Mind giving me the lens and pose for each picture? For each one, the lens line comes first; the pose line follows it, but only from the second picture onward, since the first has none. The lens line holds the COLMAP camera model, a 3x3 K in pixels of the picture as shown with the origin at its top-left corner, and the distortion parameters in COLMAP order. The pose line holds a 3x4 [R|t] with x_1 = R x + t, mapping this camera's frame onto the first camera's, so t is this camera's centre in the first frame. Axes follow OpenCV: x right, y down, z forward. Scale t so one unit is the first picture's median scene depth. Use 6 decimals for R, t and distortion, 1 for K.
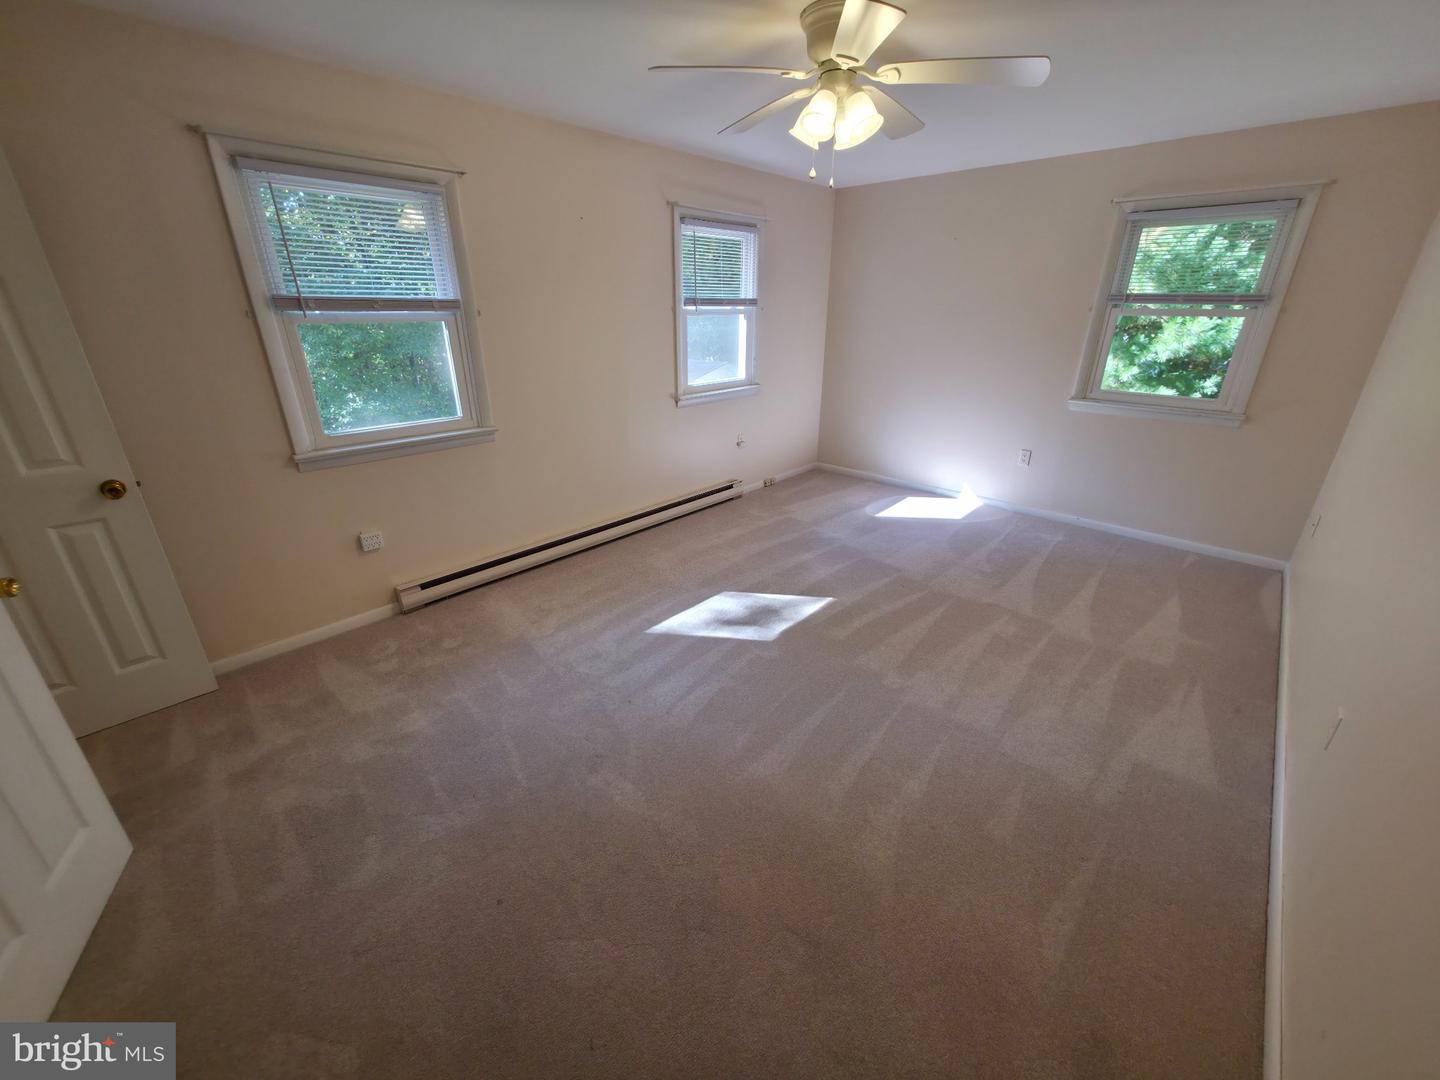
lens RADIAL K [[572.7, 0, 716.4], [0, 572.7, 542.3], [0, 0, 1]] dist [-0.000505, -0.000771]
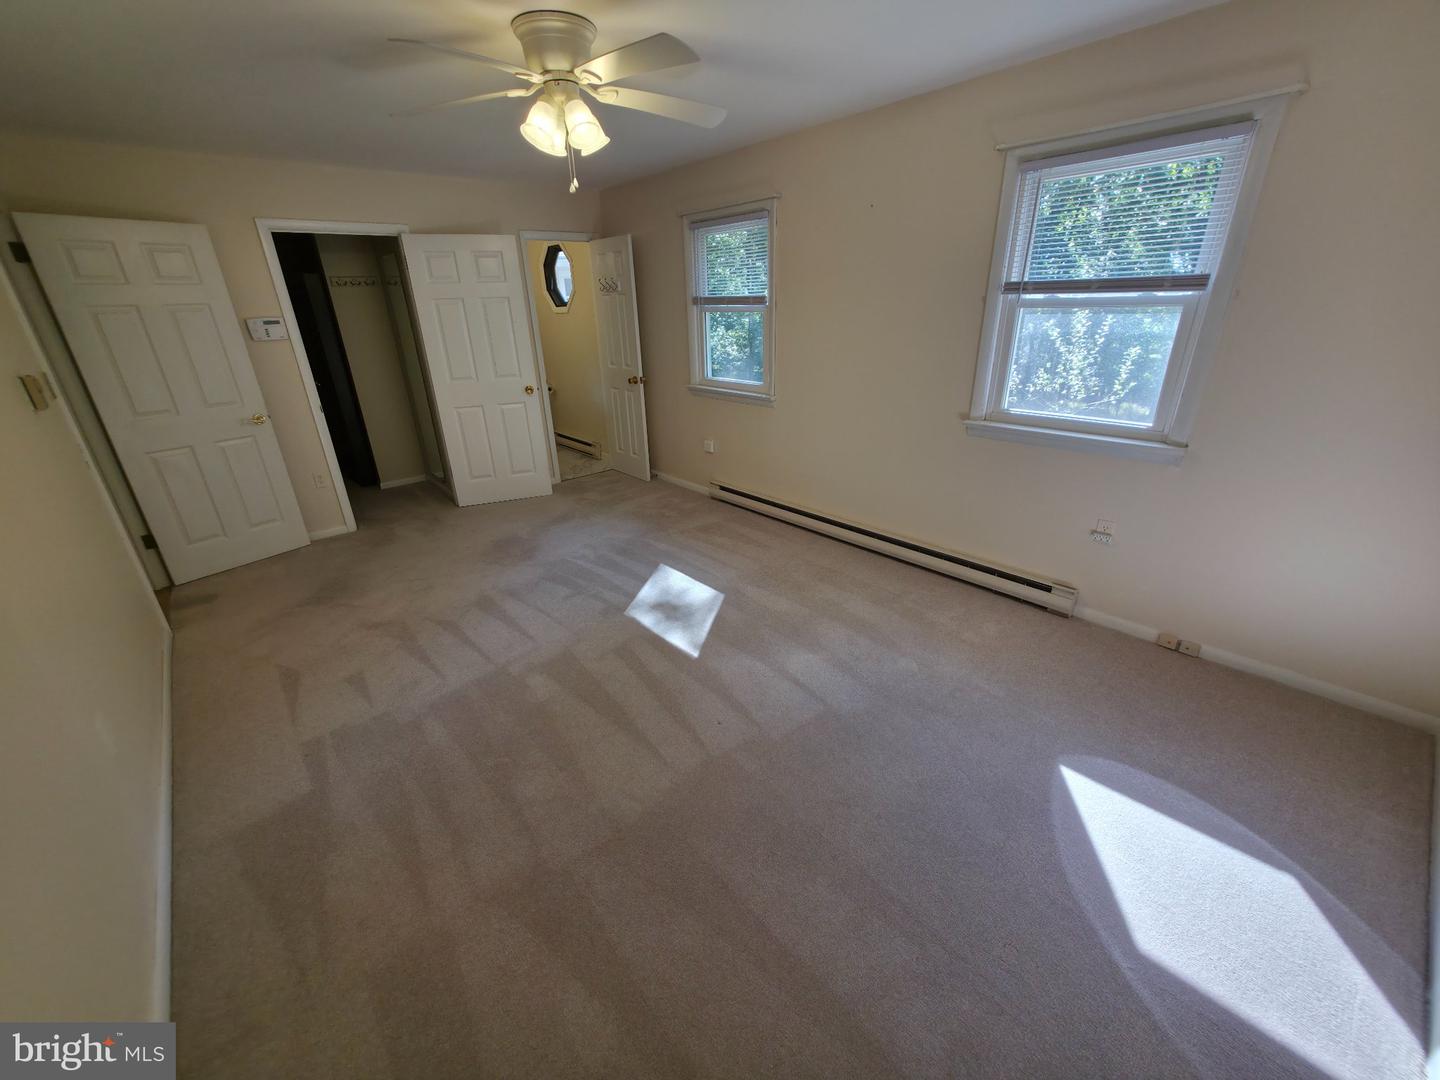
lens RADIAL K [[572.7, 0, 716.4], [0, 572.7, 542.3], [0, 0, 1]] dist [-0.000505, -0.000771]
pose [[-0.094405, 0.391780, -0.915203, 0.746197], [-0.353178, 0.846333, 0.398729, -0.321339], [0.930781, 0.360872, 0.058470, 0.765742]]
